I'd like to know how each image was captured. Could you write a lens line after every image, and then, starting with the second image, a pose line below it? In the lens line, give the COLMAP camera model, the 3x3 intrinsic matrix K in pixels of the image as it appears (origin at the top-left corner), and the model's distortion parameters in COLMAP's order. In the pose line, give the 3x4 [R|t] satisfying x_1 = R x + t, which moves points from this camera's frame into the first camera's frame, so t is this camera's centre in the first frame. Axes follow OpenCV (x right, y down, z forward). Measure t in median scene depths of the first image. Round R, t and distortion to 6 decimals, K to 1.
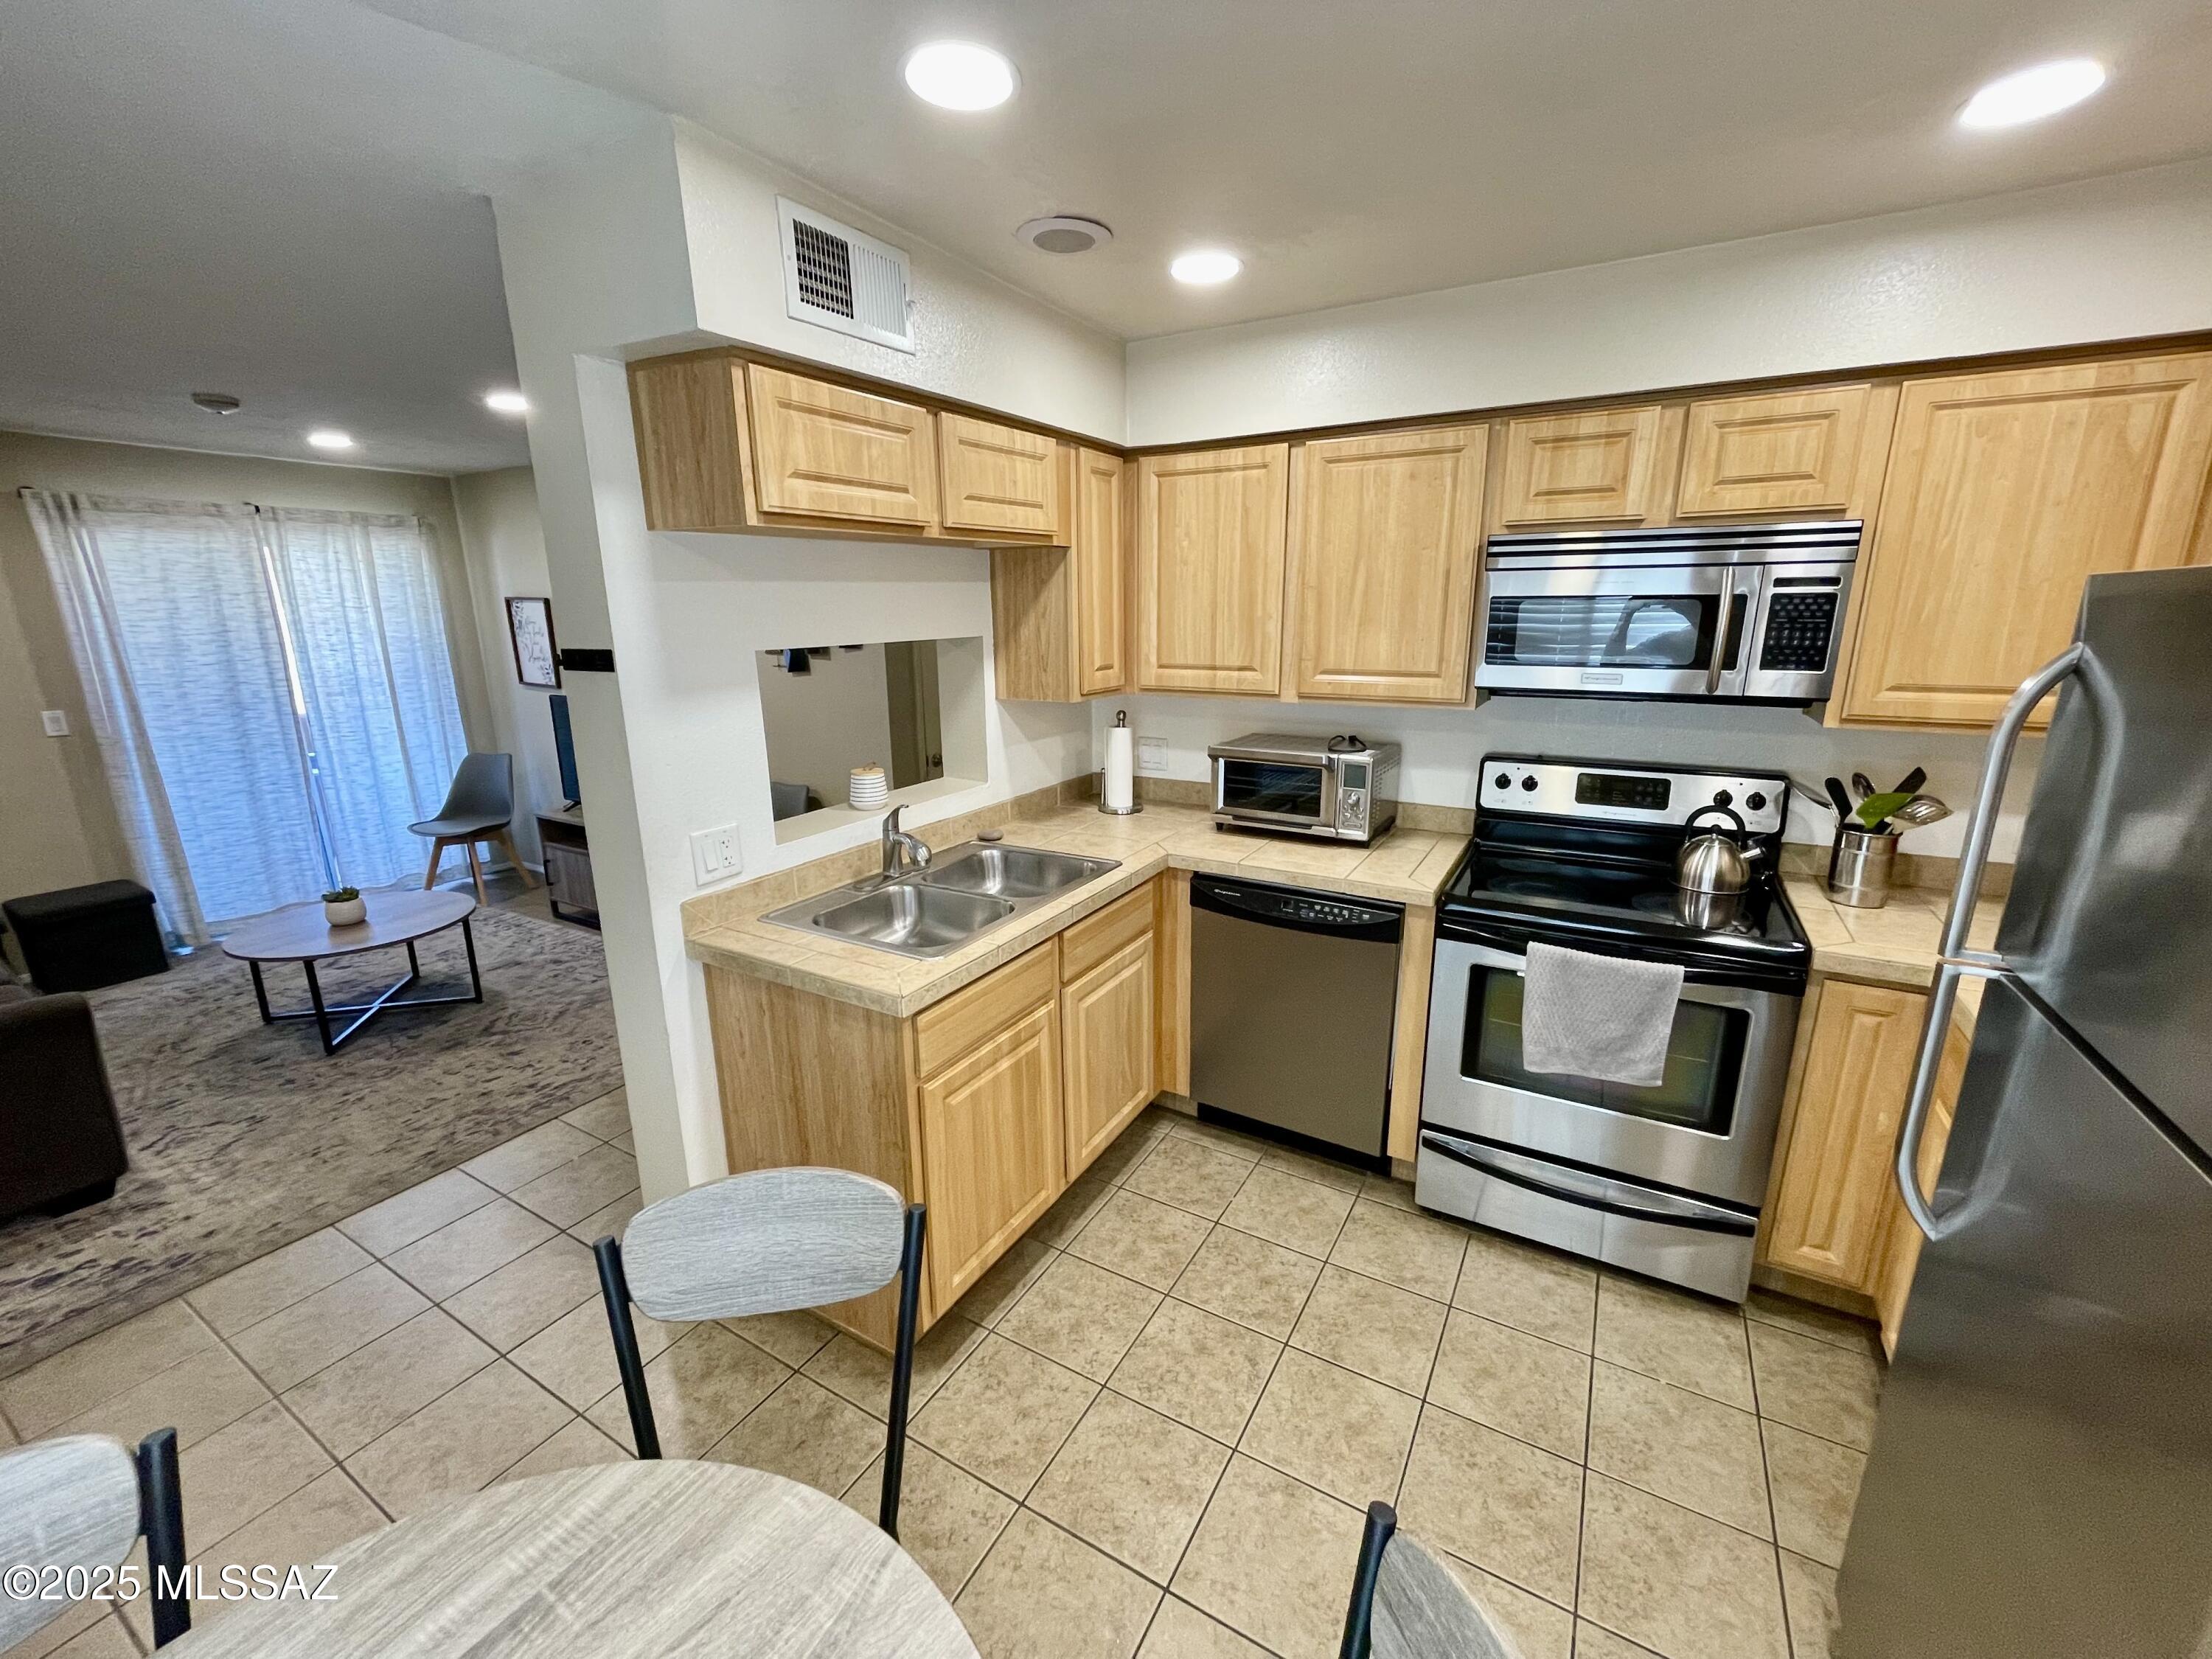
lens RADIAL K [[892.8, 0, 1109.0], [0, 892.8, 826.7], [0, 0, 1]] dist [-0.004382, -0.000335]
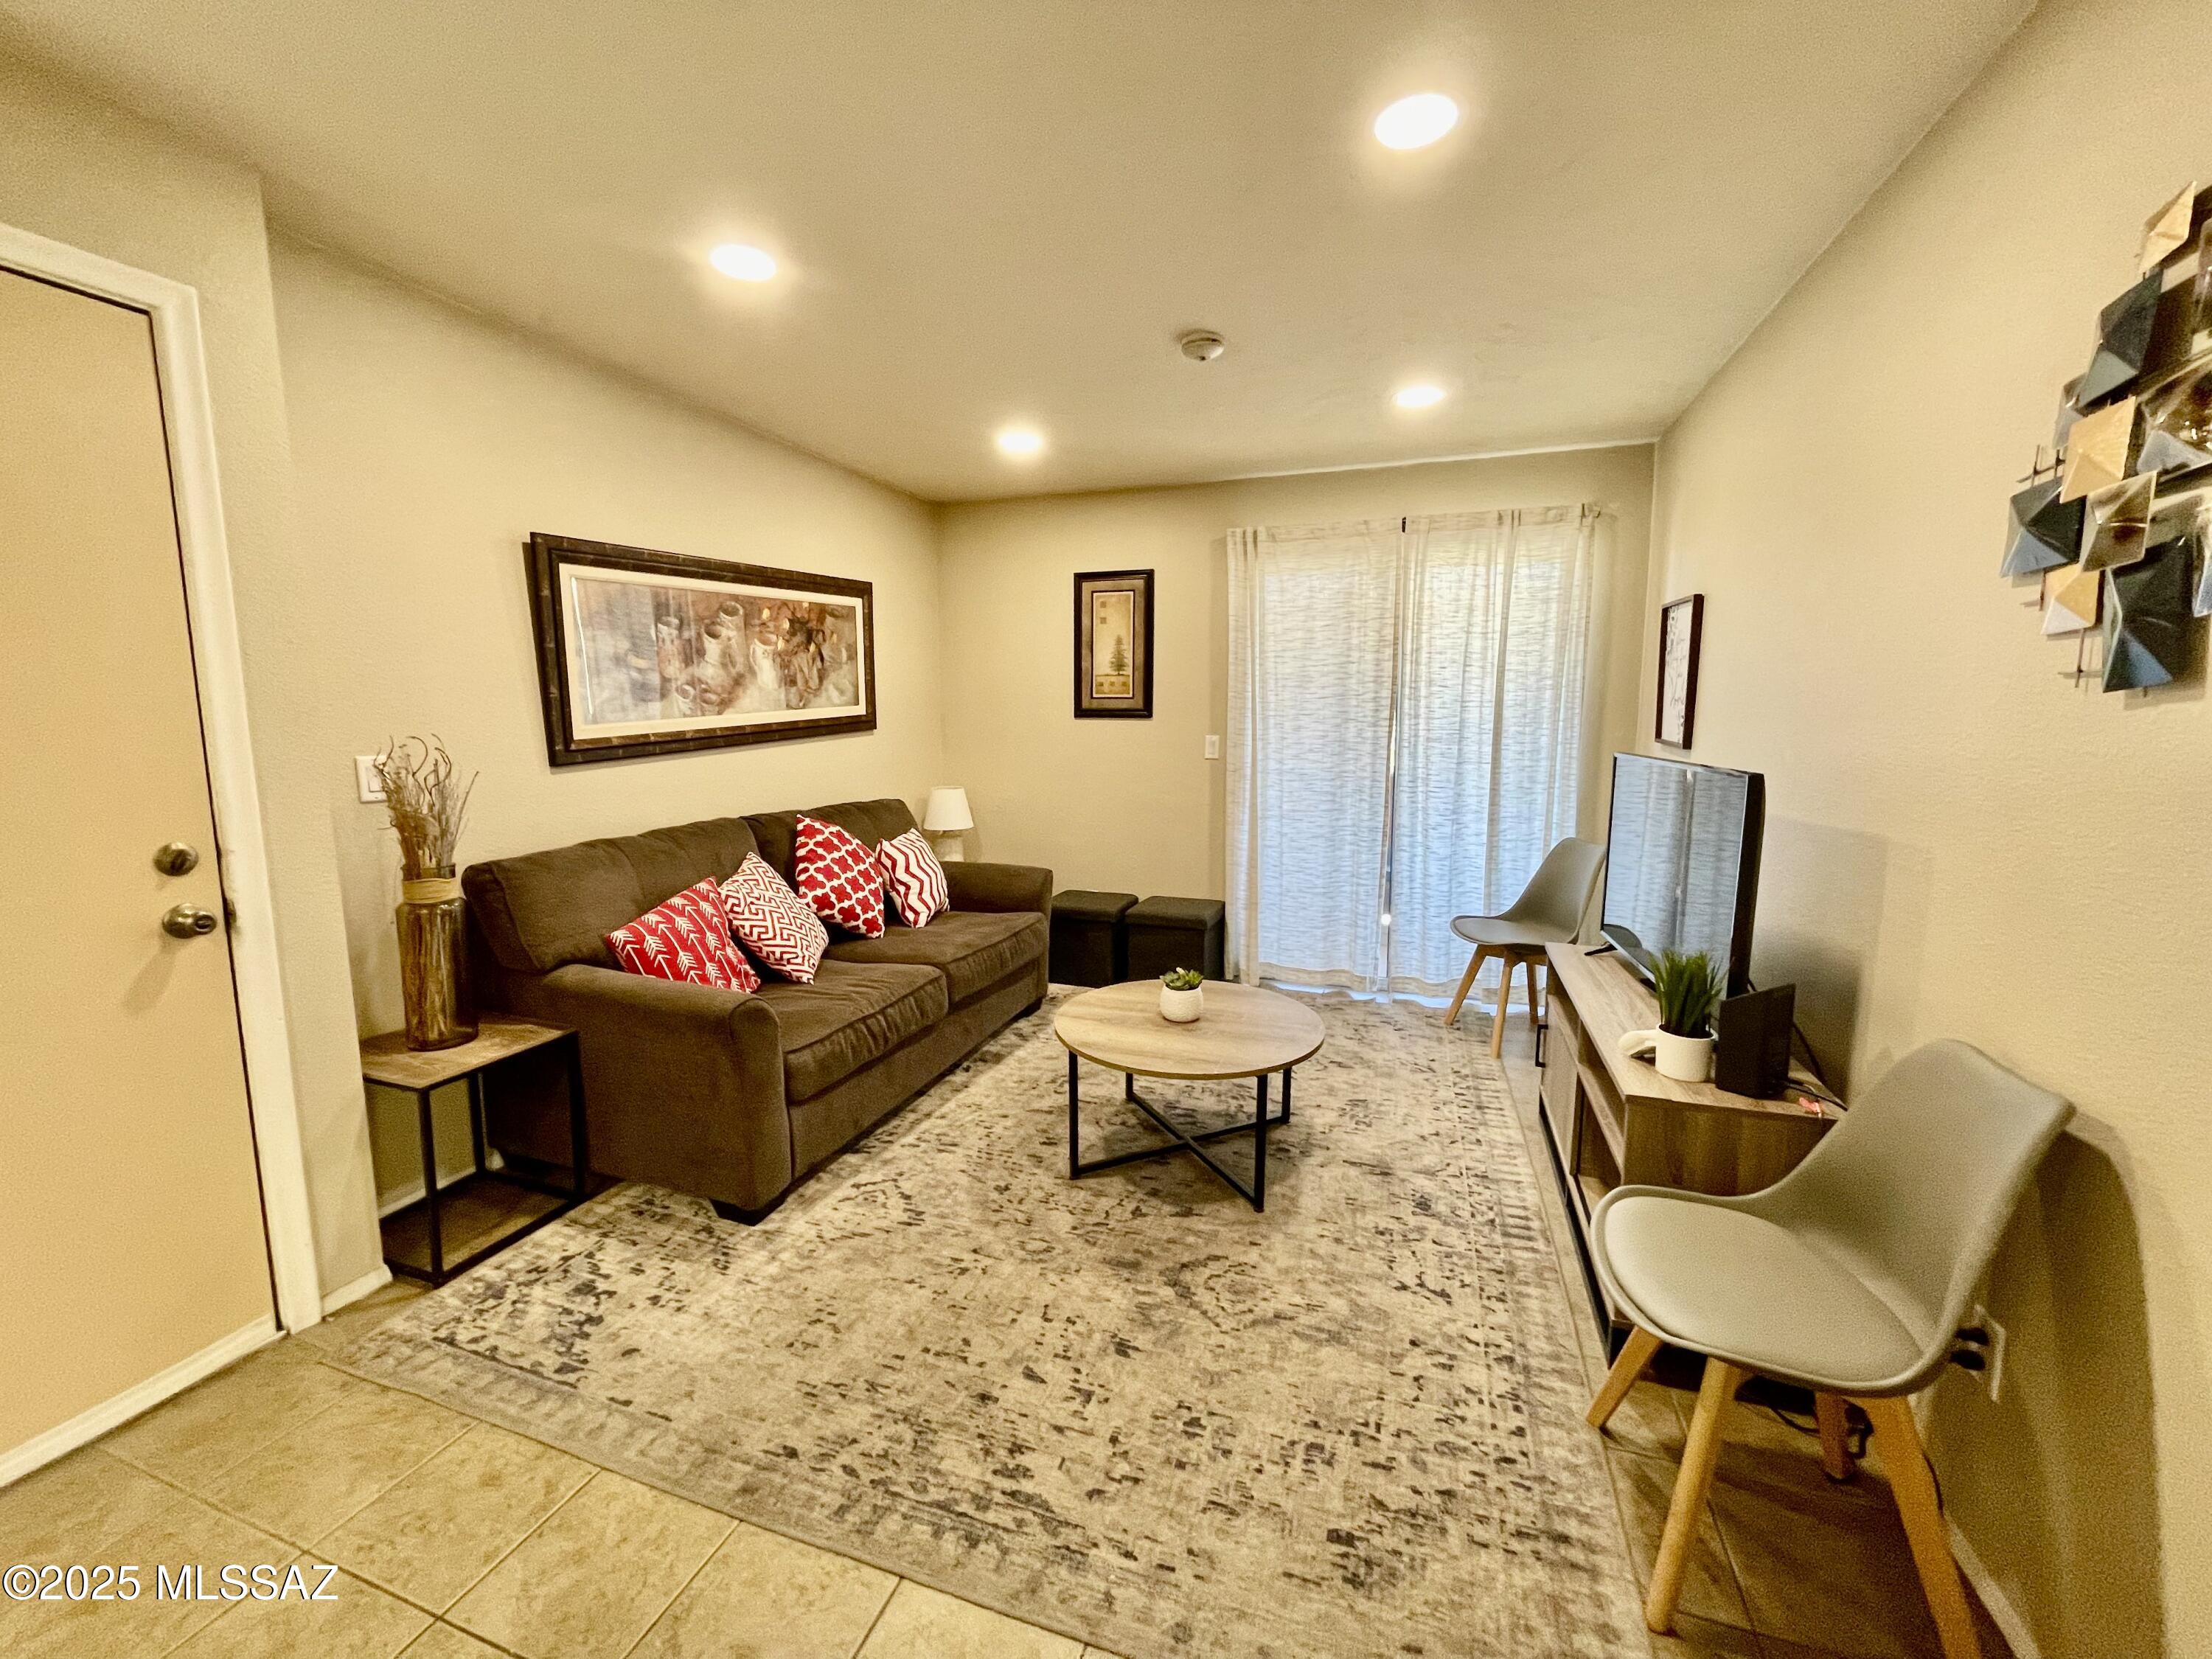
lens RADIAL K [[892.8, 0, 1108.8], [0, 892.8, 824.8], [0, 0, 1]] dist [-0.004382, -0.000335]
pose [[0.185248, 0.125555, -0.974638, -0.213456], [-0.234230, 0.968860, 0.080291, -0.121512], [0.954369, 0.213415, 0.208888, 0.986646]]
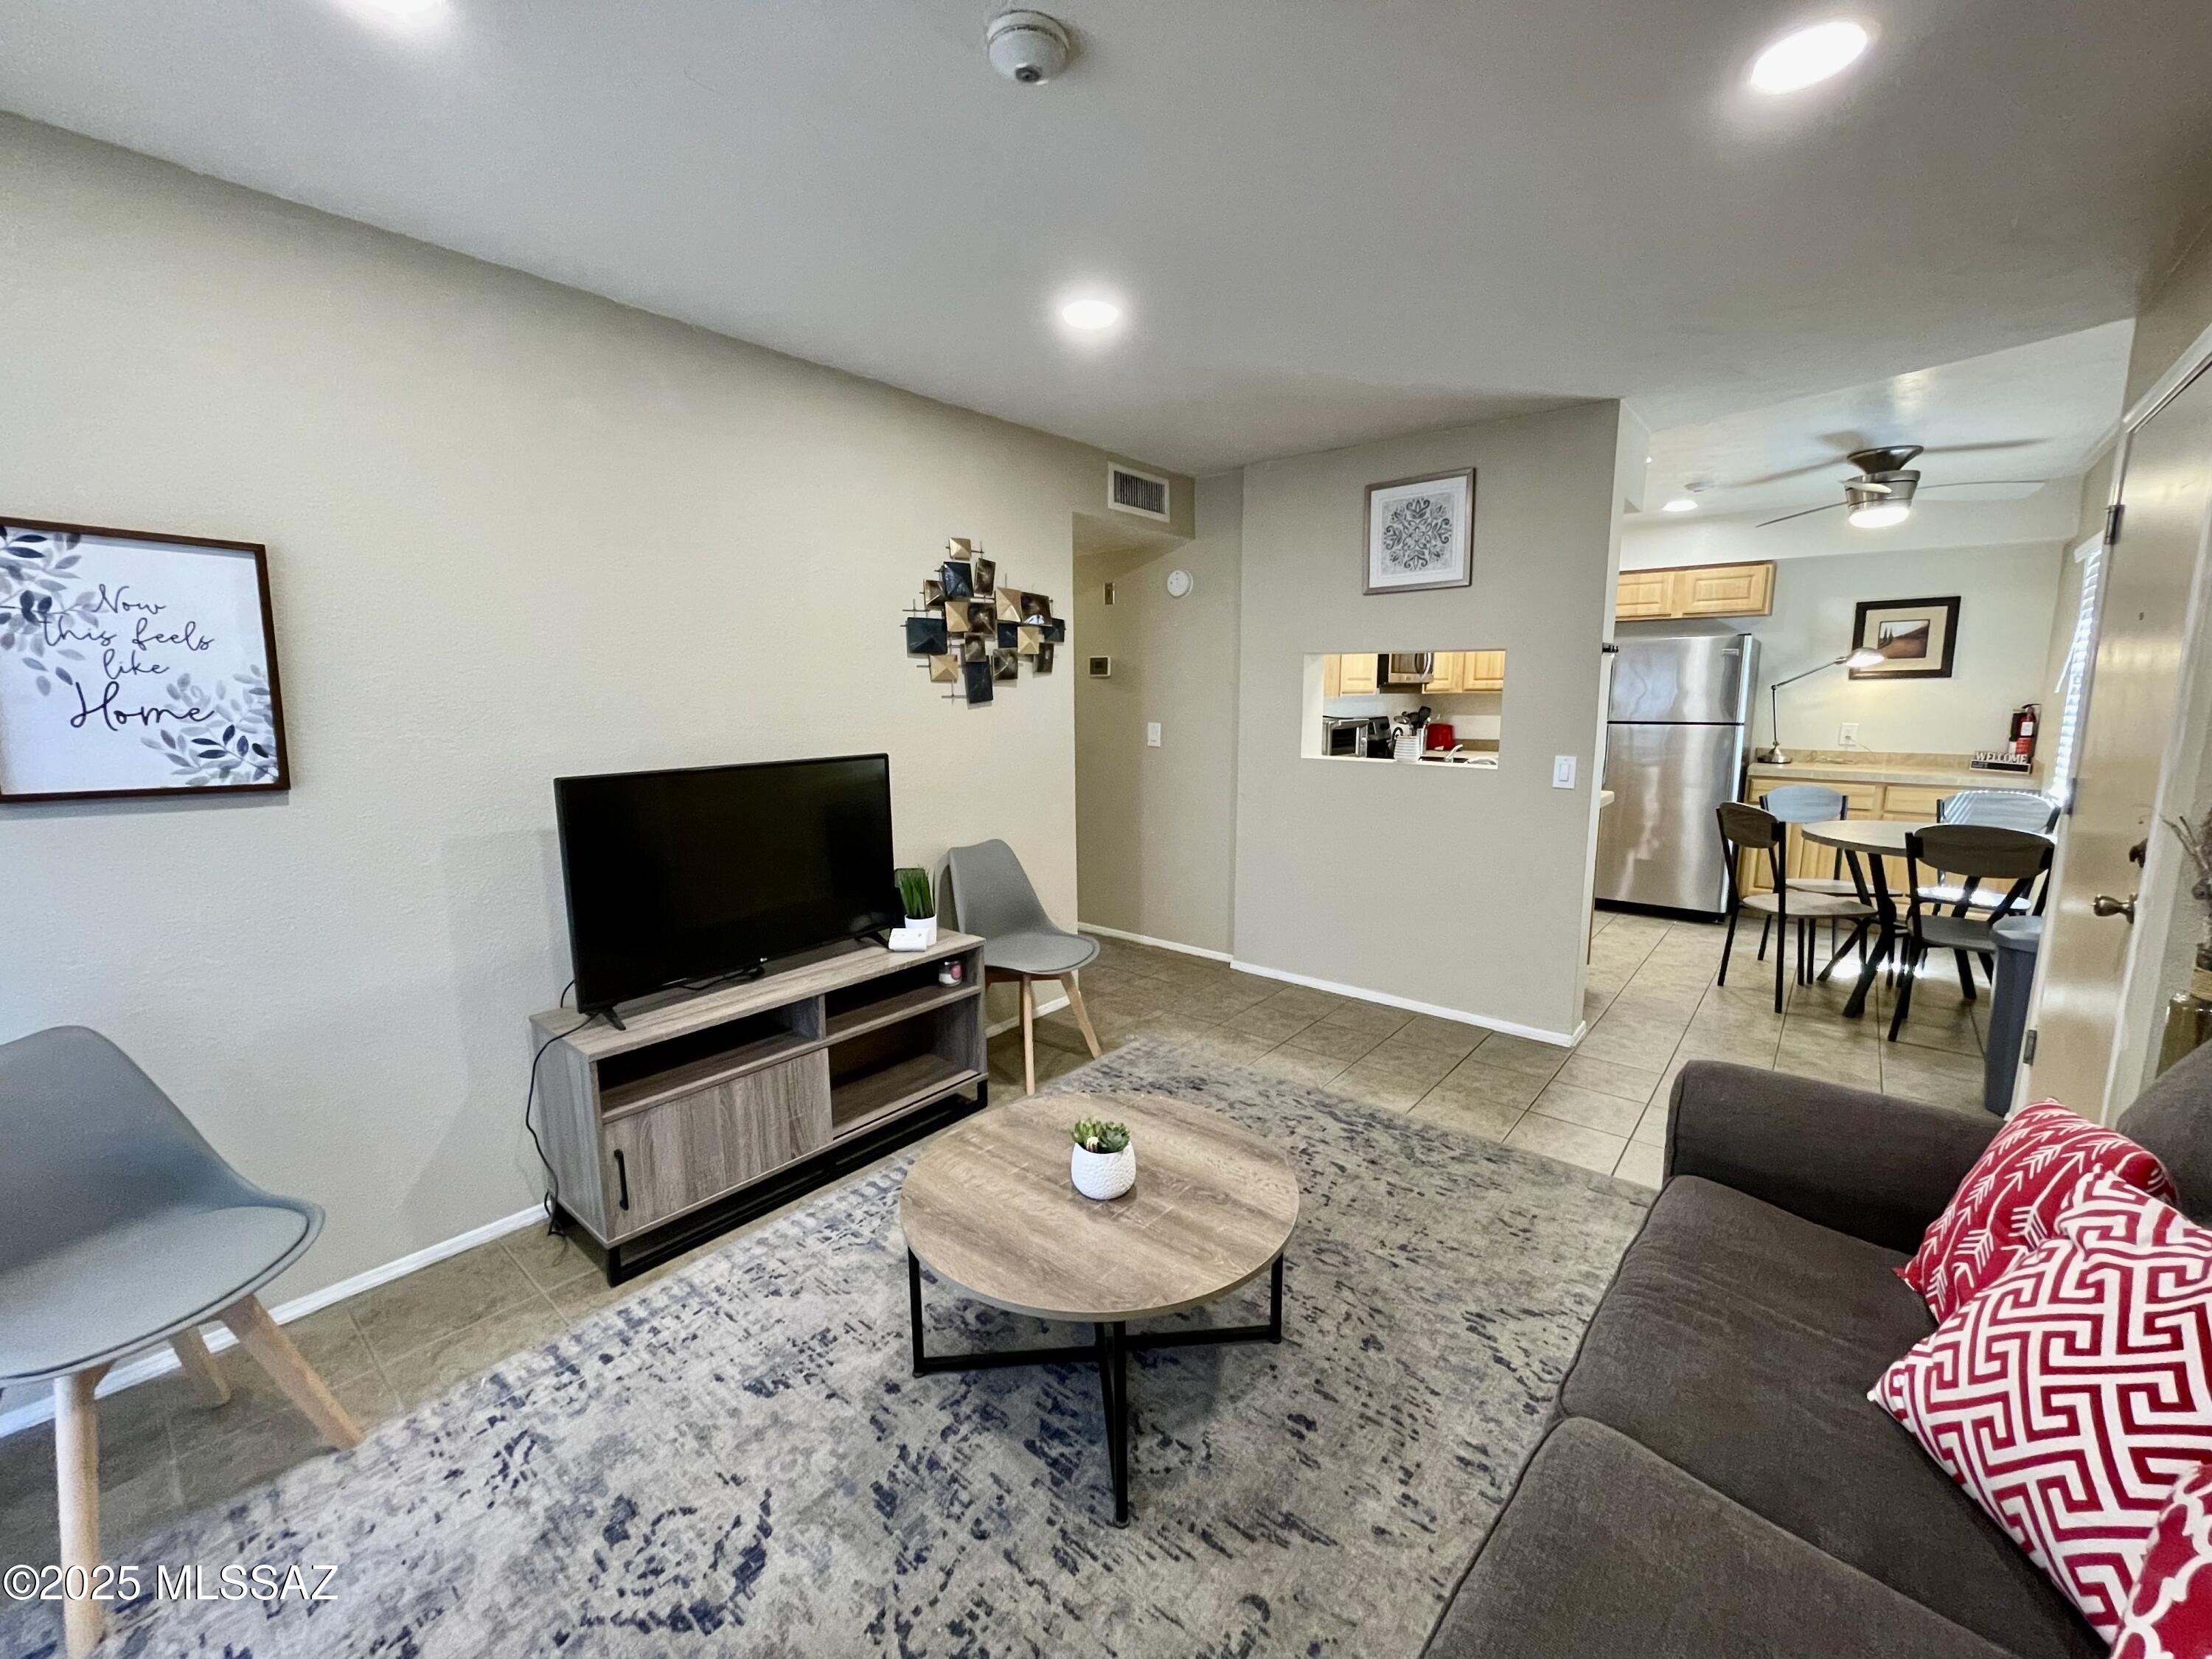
lens RADIAL K [[892.8, 0, 1105.5], [0, 892.8, 830.4], [0, 0, 1]] dist [-0.004382, -0.000335]
pose [[0.171604, -0.150366, 0.973623, -1.711939], [0.240748, 0.964721, 0.106559, -0.178391], [-0.955297, 0.216112, 0.201751, 1.122253]]
